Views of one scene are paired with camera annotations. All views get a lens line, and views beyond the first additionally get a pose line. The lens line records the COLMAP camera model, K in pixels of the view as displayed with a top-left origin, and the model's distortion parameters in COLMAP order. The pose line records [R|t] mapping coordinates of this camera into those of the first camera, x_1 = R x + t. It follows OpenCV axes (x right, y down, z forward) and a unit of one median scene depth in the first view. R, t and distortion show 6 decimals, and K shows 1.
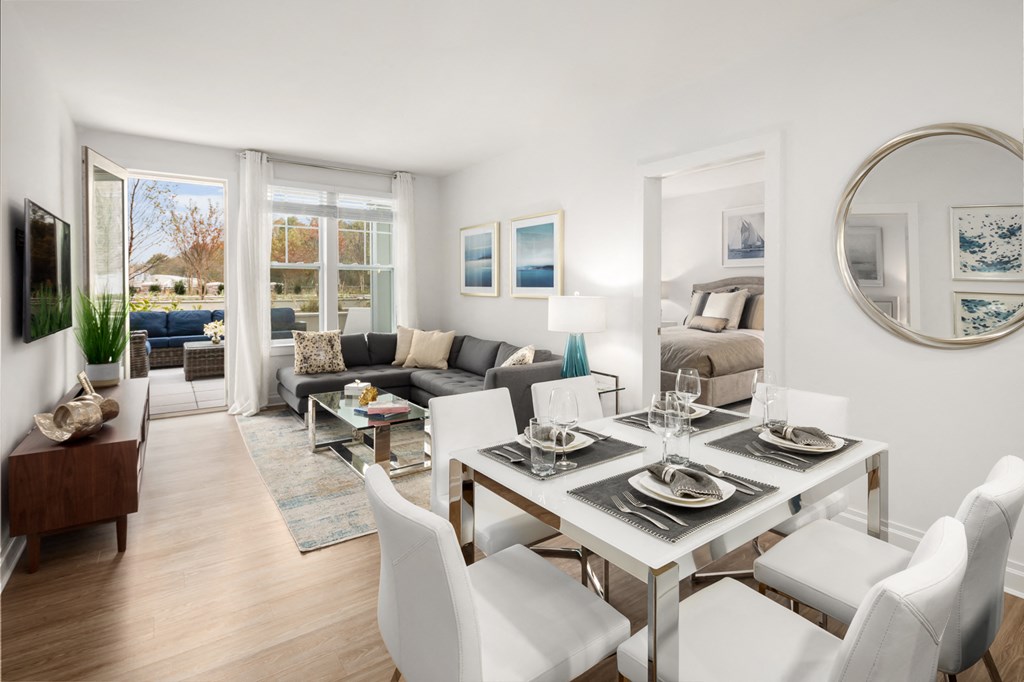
lens RADIAL K [[504.9, 0, 513.7], [0, 504.9, 289.8], [0, 0, 1]] dist [-0.013930, 0.000431]
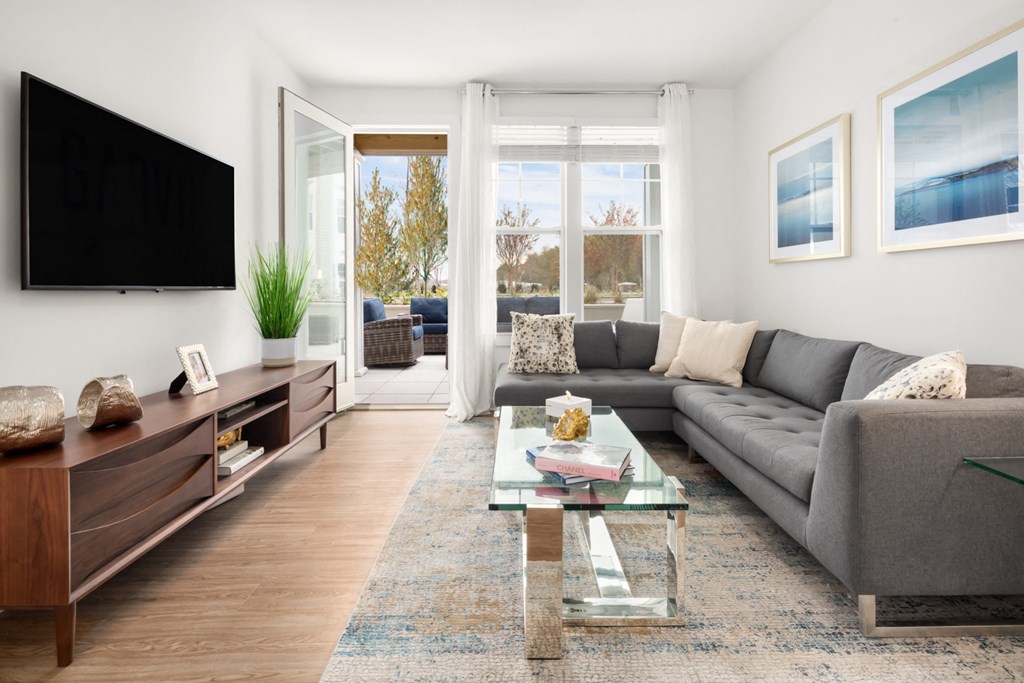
lens RADIAL K [[504.9, 0, 513.7], [0, 504.9, 290.3], [0, 0, 1]] dist [-0.013930, 0.000431]
pose [[0.830106, -0.000002, -0.557606, -0.028614], [-0.003970, 0.999975, -0.005914, 0.052962], [0.557592, 0.007123, 0.830085, 0.388154]]
